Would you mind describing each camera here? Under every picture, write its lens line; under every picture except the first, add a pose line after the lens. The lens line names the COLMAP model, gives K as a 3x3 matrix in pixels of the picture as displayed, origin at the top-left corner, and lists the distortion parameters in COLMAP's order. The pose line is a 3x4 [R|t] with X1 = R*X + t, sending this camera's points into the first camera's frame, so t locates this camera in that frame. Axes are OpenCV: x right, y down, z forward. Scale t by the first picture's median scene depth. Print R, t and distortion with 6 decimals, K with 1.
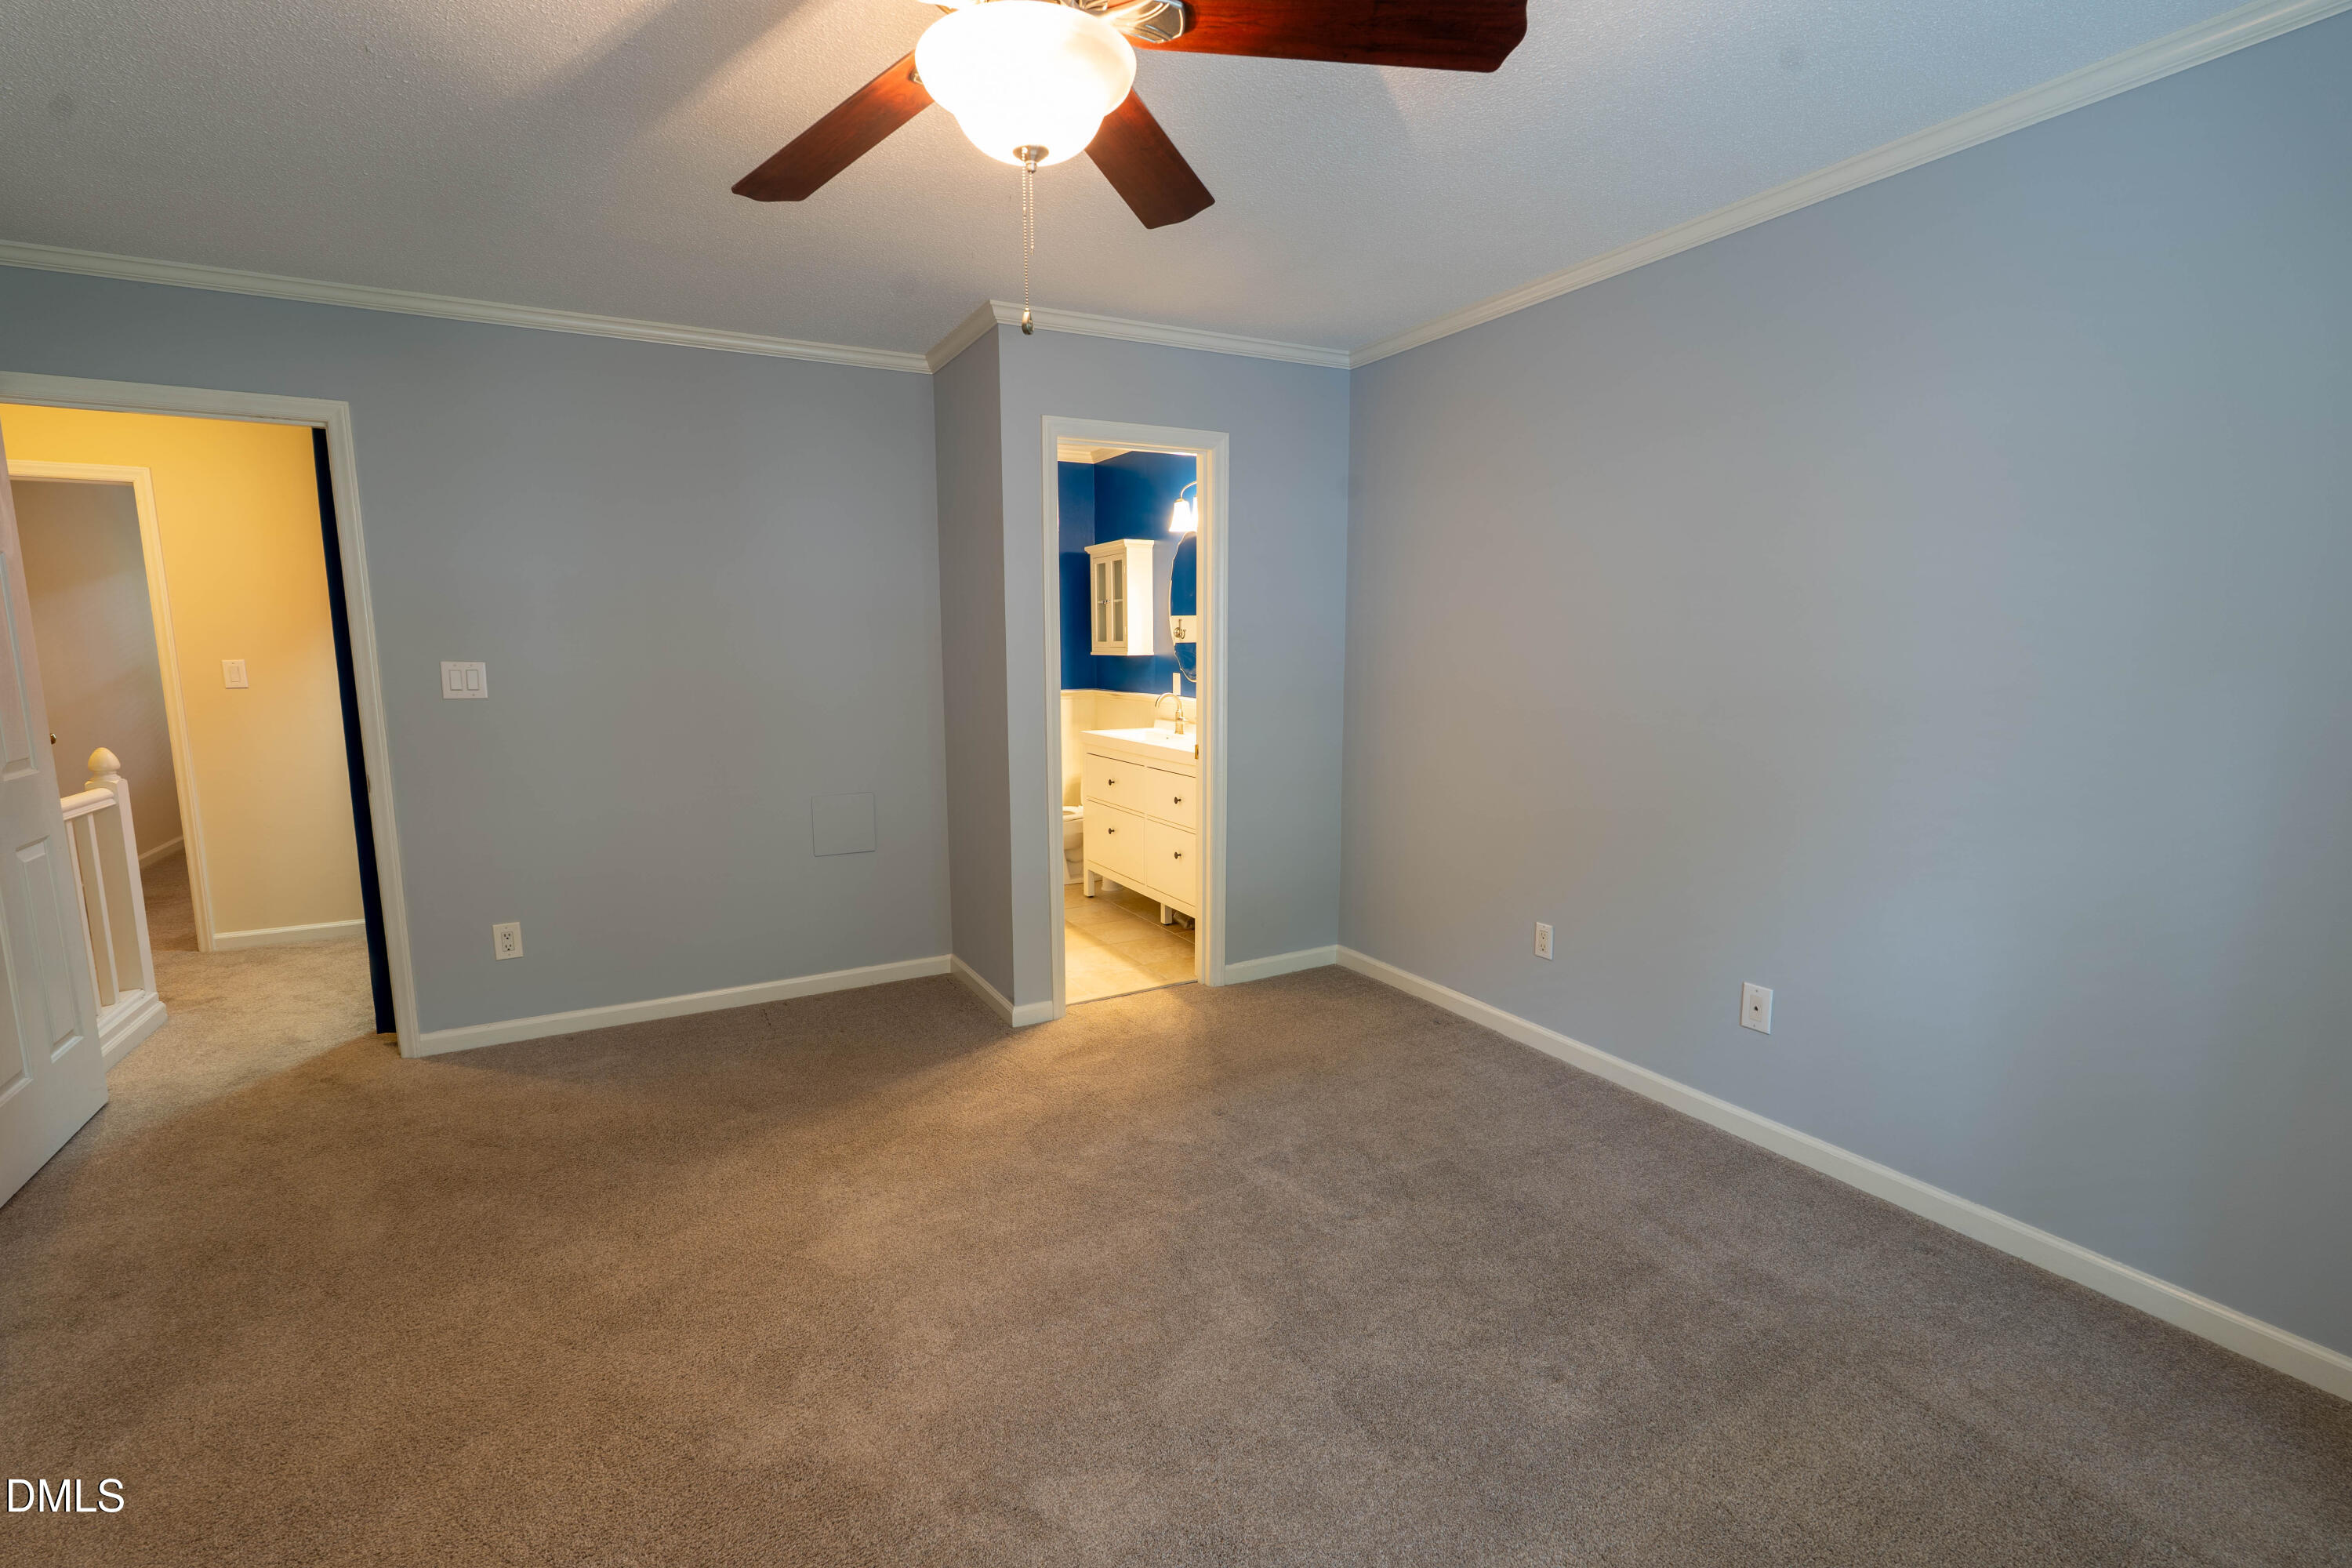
lens RADIAL K [[1031.0, 0, 1188.1], [0, 1031.0, 775.9], [0, 0, 1]] dist [-0.004331, 0.000514]
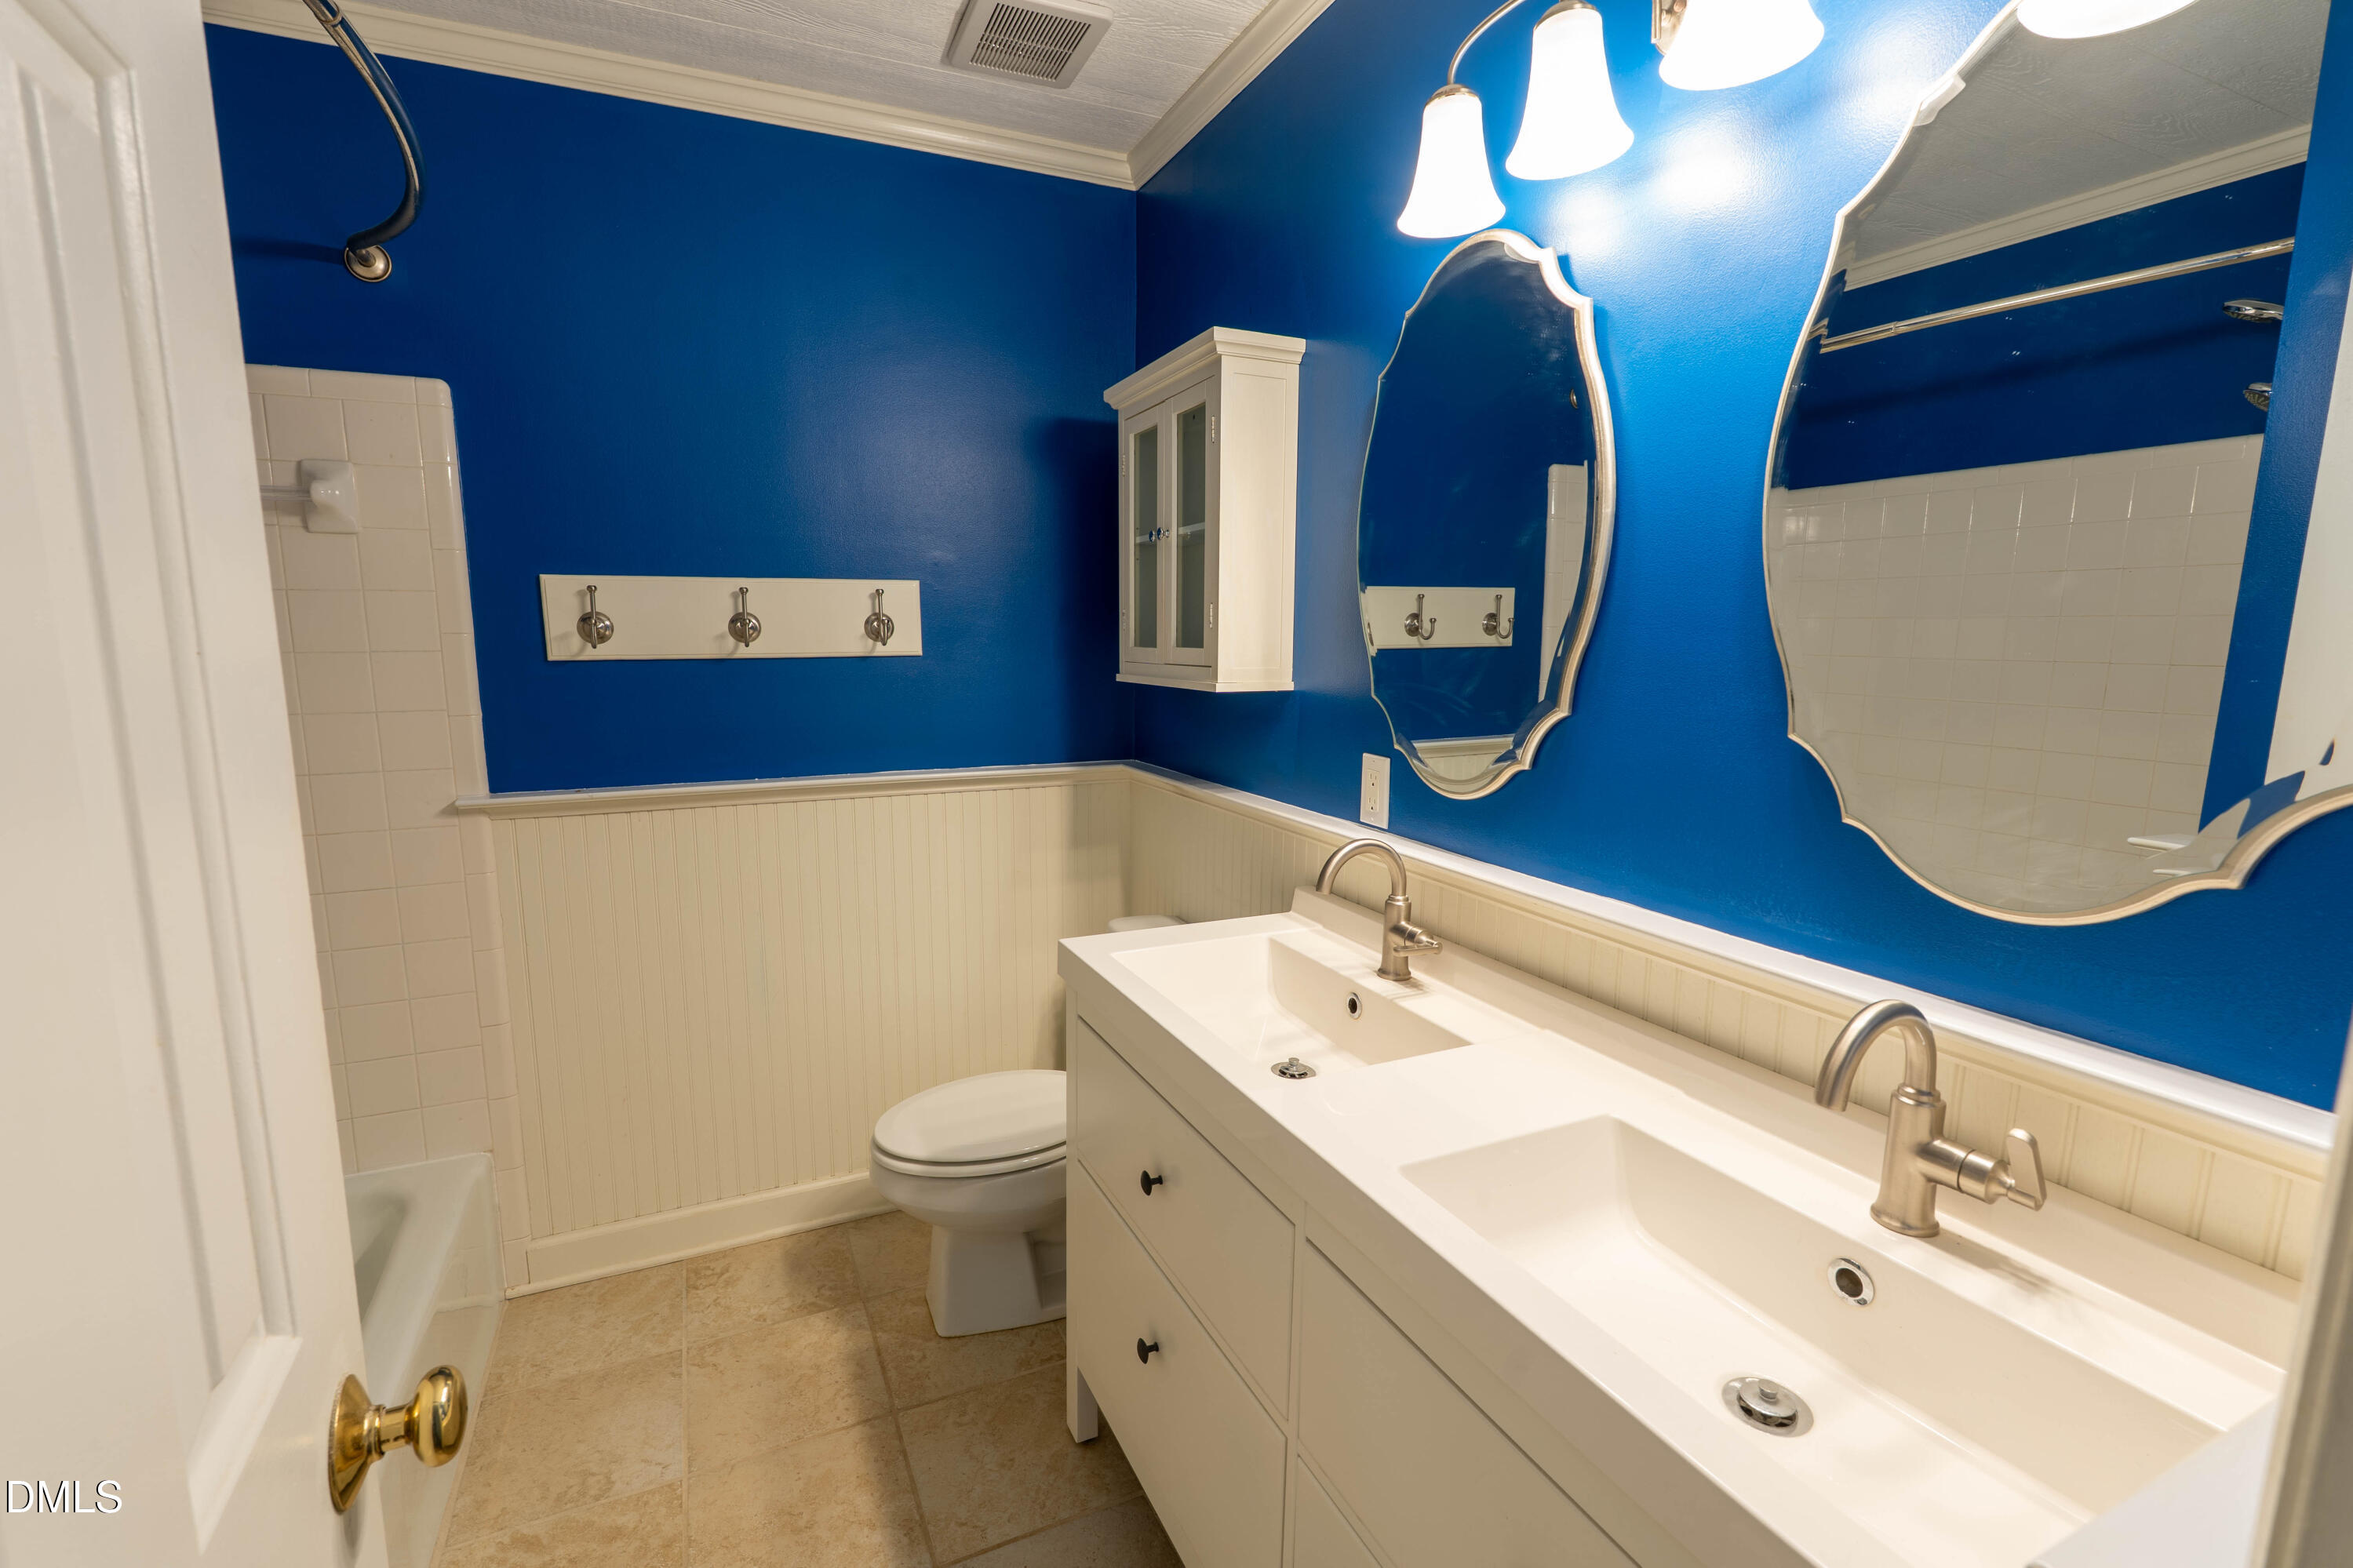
lens RADIAL K [[1031.3, 0, 1172.4], [0, 1031.3, 784.1], [0, 0, 1]] dist [-0.004331, 0.000514]
pose [[0.996806, 0.021078, -0.077031, -0.045225], [-0.020587, 0.999762, 0.007167, -0.085823], [0.077164, -0.005558, 0.997003, 0.645161]]
